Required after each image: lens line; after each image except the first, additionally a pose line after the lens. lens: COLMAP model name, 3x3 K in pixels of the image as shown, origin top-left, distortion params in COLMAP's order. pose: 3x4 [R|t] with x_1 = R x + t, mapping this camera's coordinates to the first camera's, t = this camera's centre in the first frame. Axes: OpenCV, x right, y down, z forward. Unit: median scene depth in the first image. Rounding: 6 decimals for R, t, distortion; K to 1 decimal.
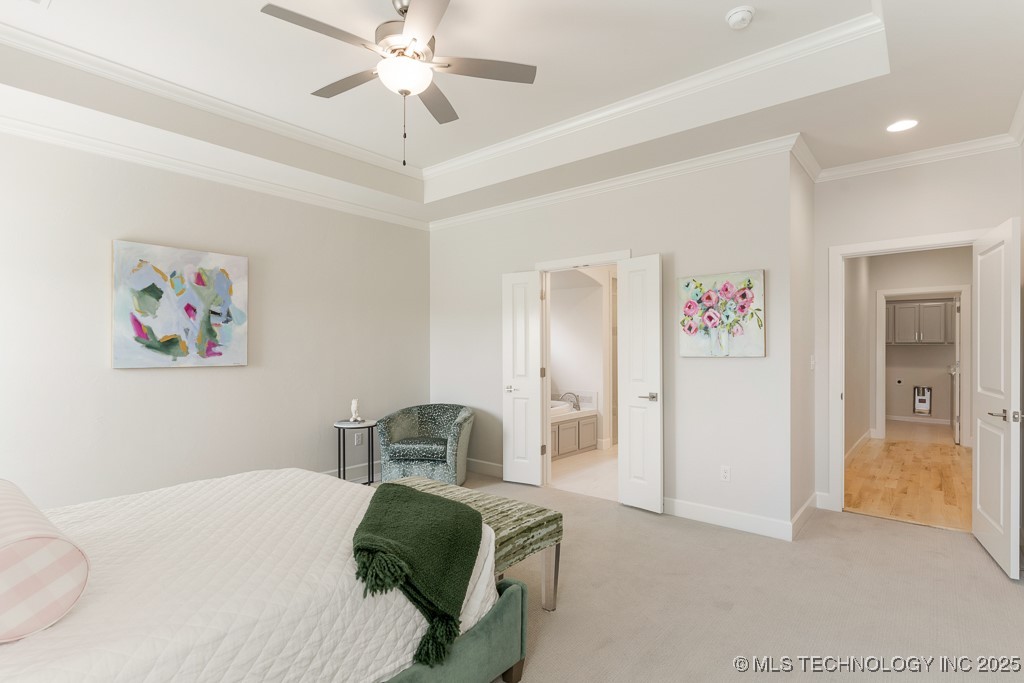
lens RADIAL K [[501.3, 0, 511.8], [0, 501.3, 346.5], [0, 0, 1]] dist [0.000205, 0.000160]
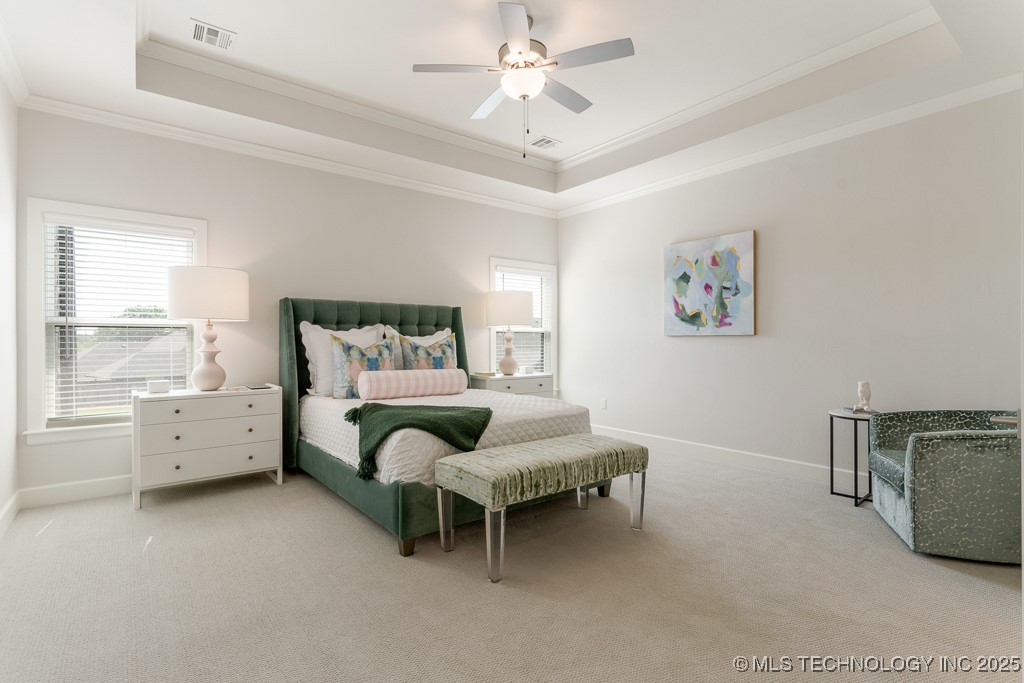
lens RADIAL K [[492.5, 0, 511.5], [0, 492.5, 340.6], [0, 0, 1]] dist [0.001126, -0.001104]
pose [[-0.184261, 0.003577, -0.982871, 0.609176], [0.012415, 0.999922, 0.001312, 0.045329], [0.982799, -0.011960, -0.184291, 0.753612]]
